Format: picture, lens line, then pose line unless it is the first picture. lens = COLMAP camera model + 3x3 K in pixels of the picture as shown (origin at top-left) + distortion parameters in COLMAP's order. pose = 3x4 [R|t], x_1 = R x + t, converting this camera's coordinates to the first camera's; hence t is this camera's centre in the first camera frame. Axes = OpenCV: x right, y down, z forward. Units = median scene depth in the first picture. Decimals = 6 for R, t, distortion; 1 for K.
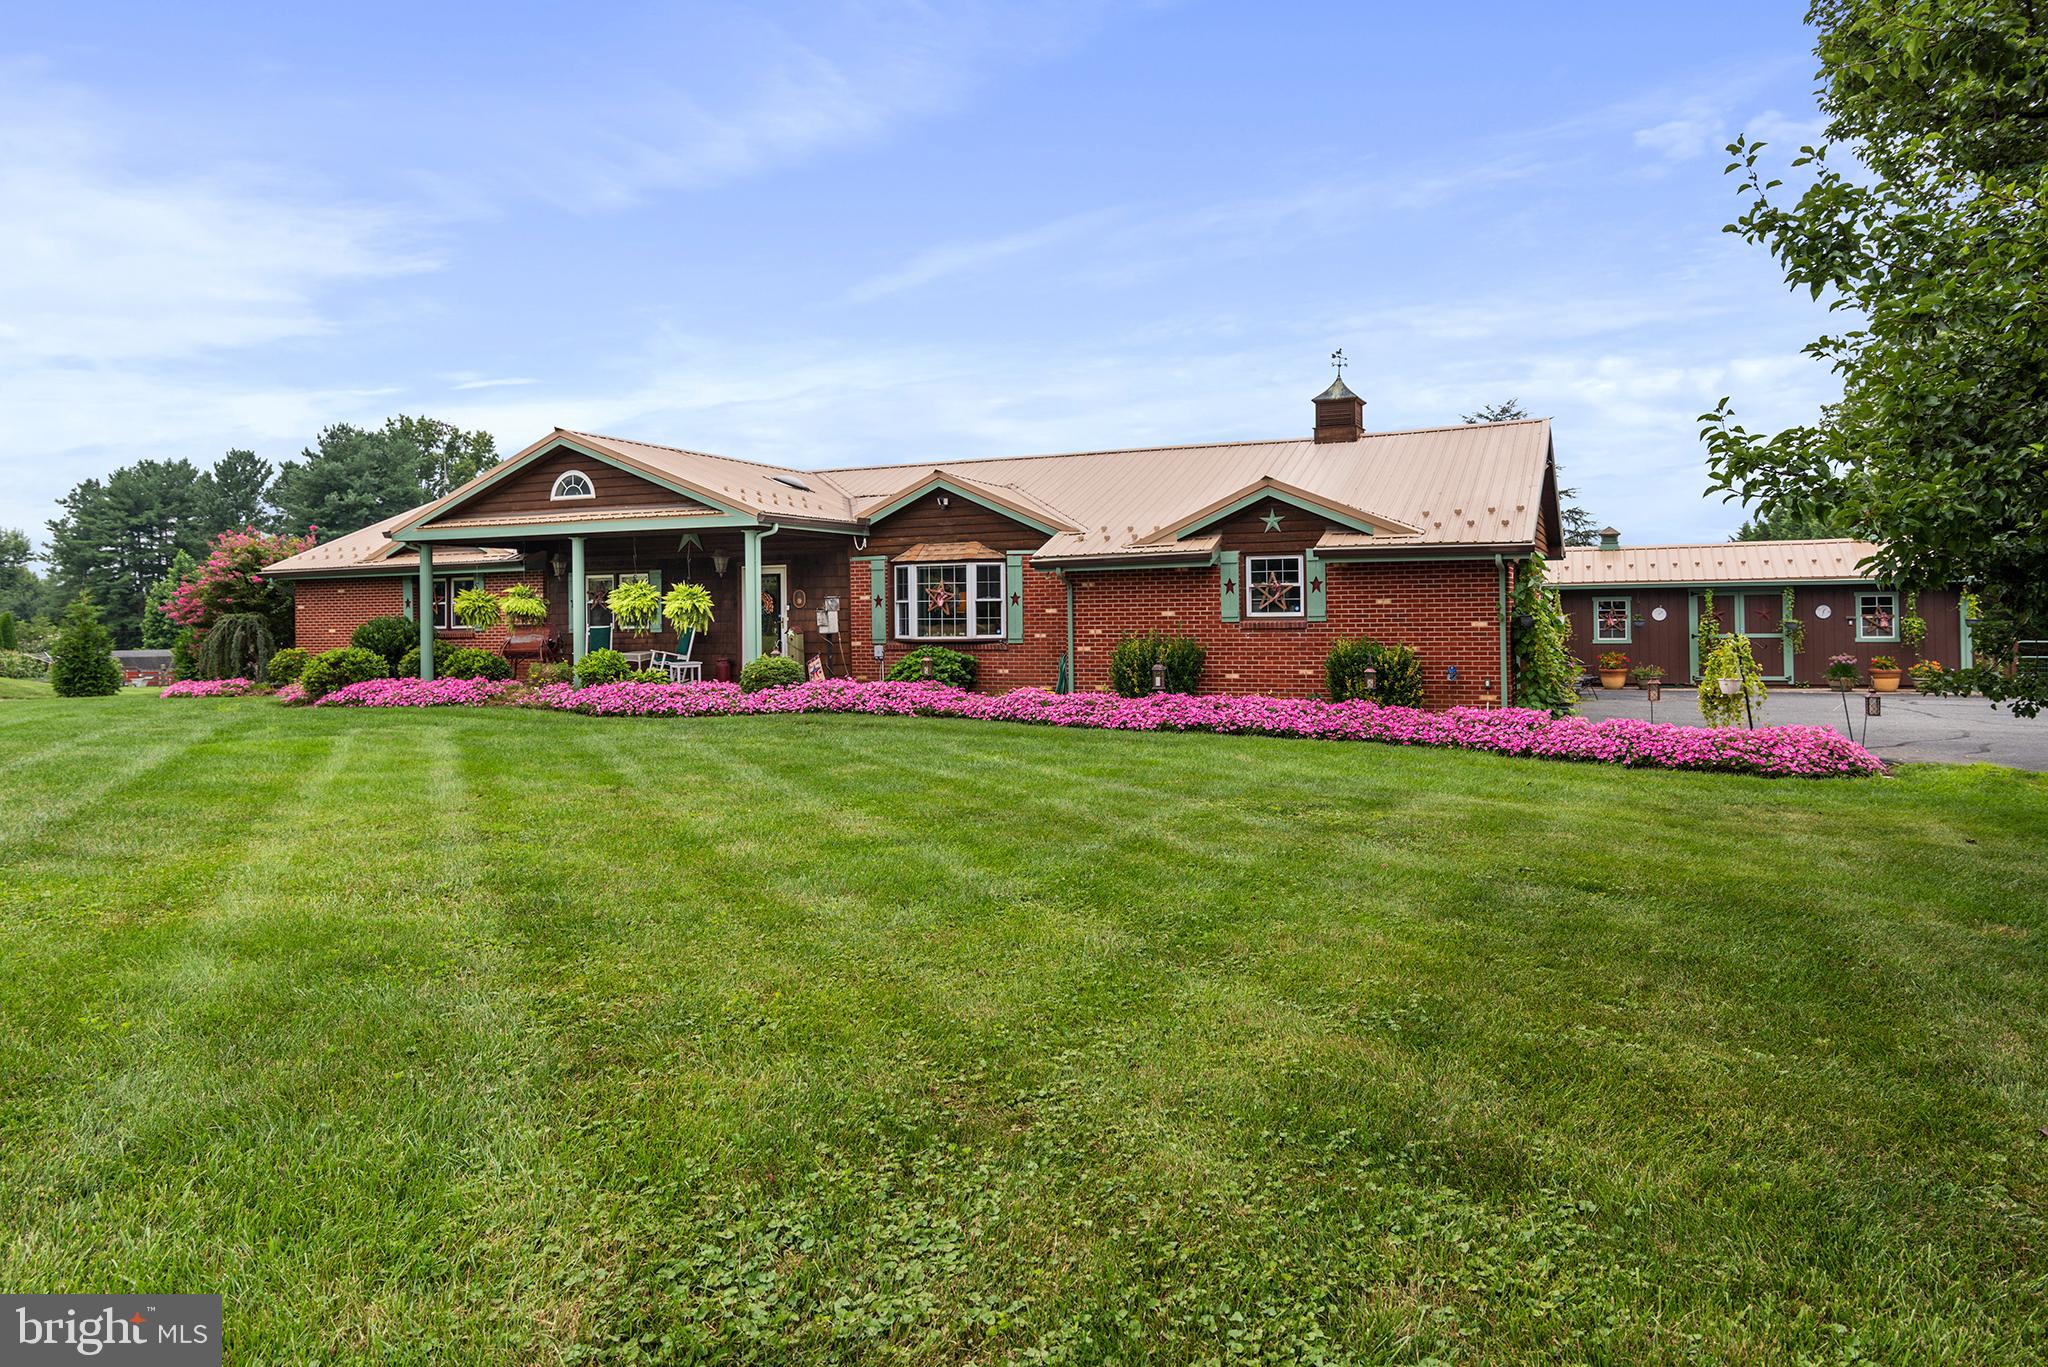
lens RADIAL K [[1264.5, 0, 1015.9], [0, 1264.5, 614.5], [0, 0, 1]] dist [-0.003653, -0.000127]
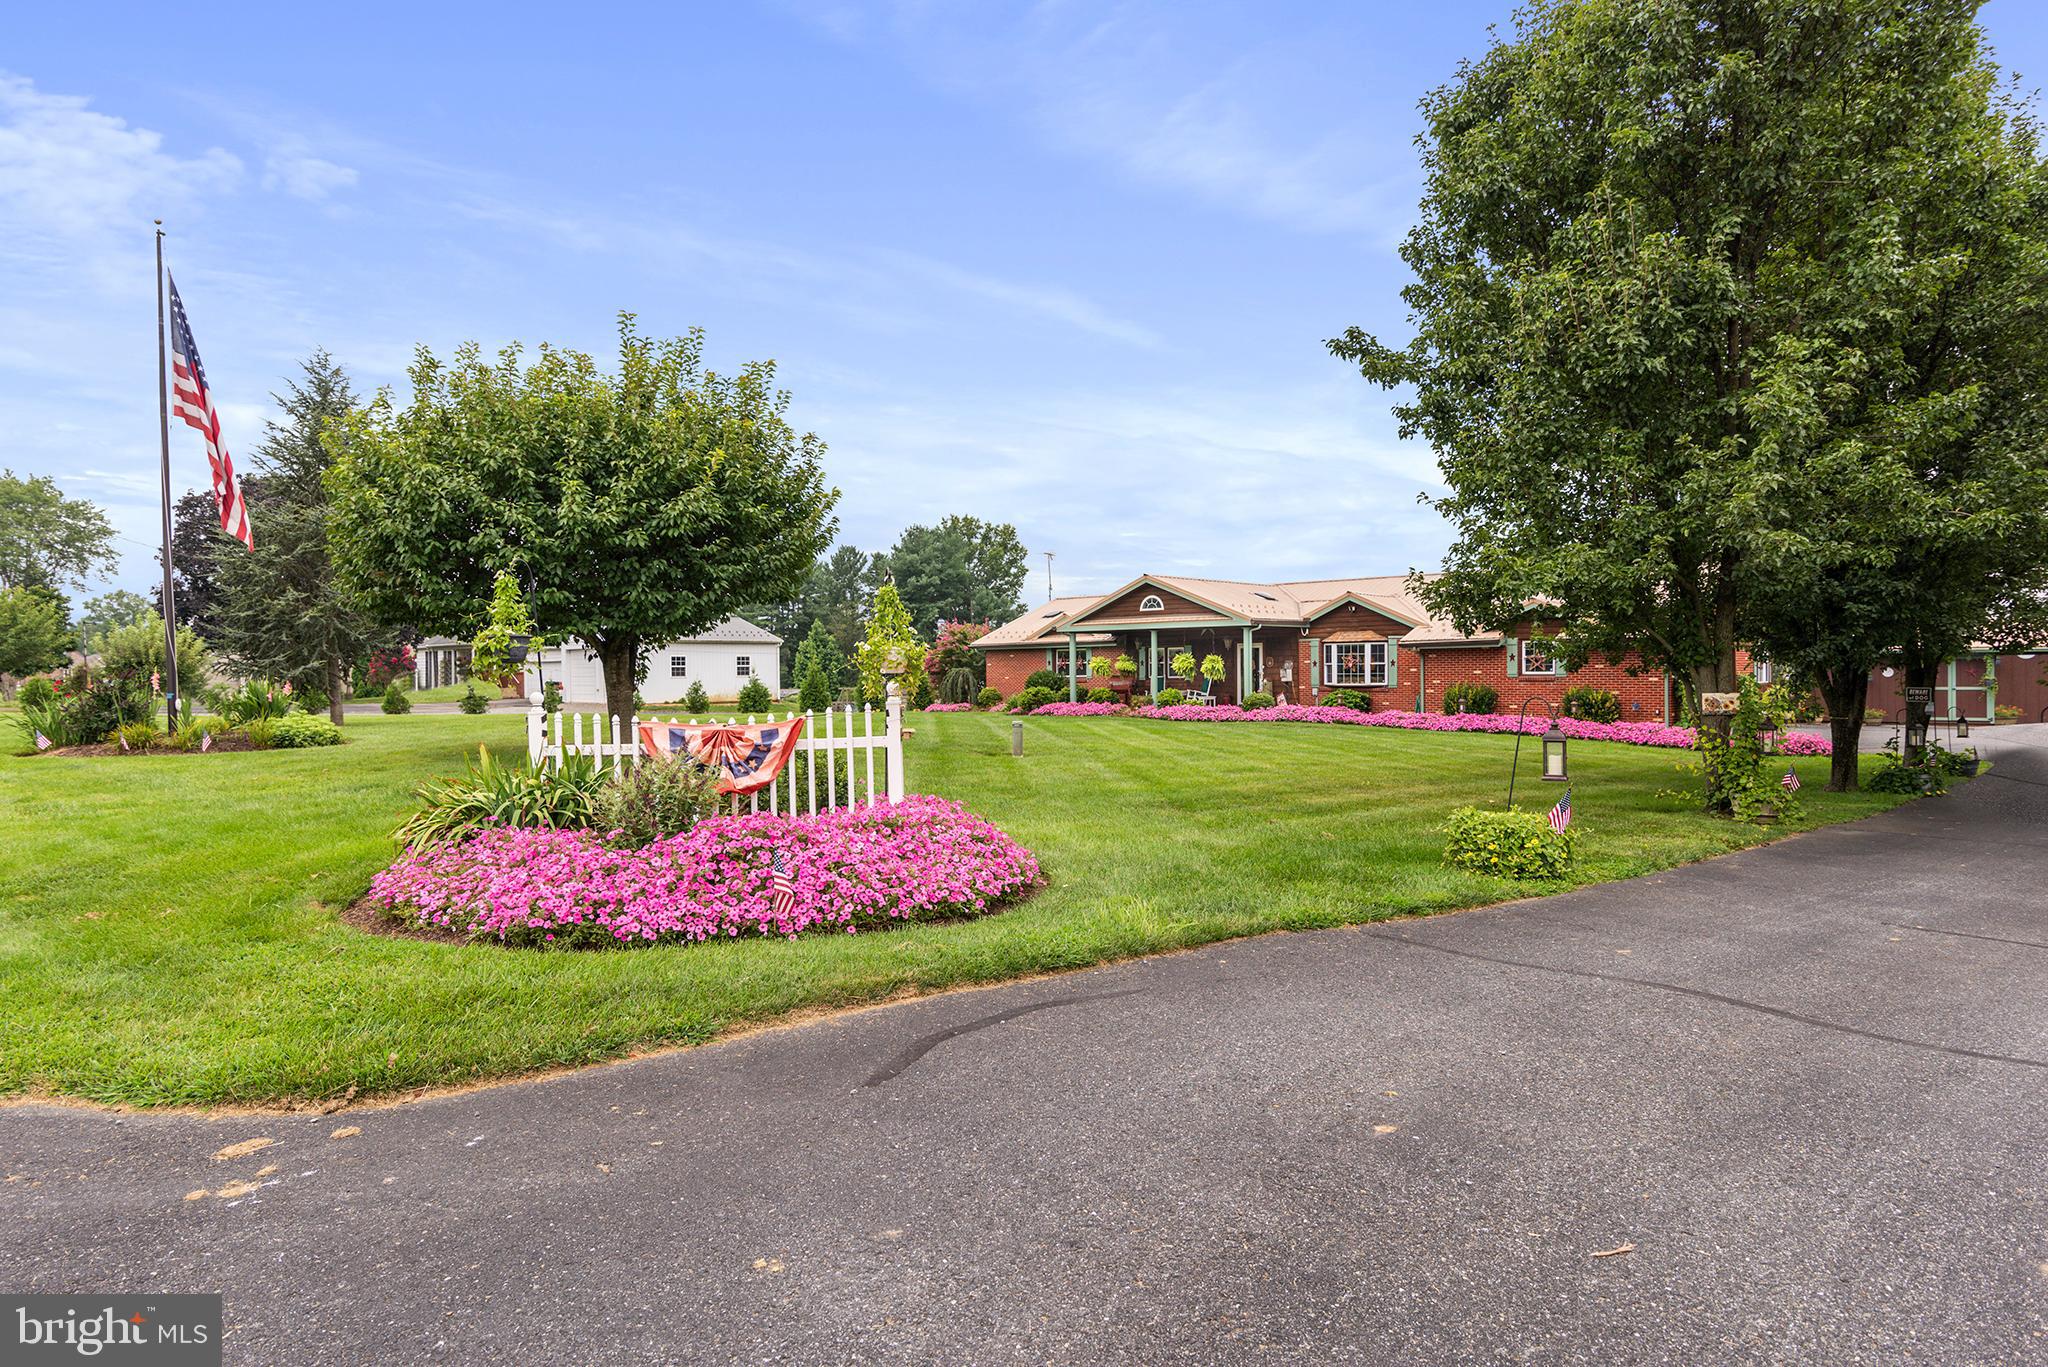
lens RADIAL K [[1141.8, 0, 1024.0], [0, 1141.8, 683.5], [0, 0, 1]] dist [0.003598, 0.000203]
pose [[0.935654, 0.008696, -0.352812, 0.081197], [-0.002635, 0.999841, 0.017655, -0.010354], [0.352909, -0.015589, 0.935528, -0.697492]]
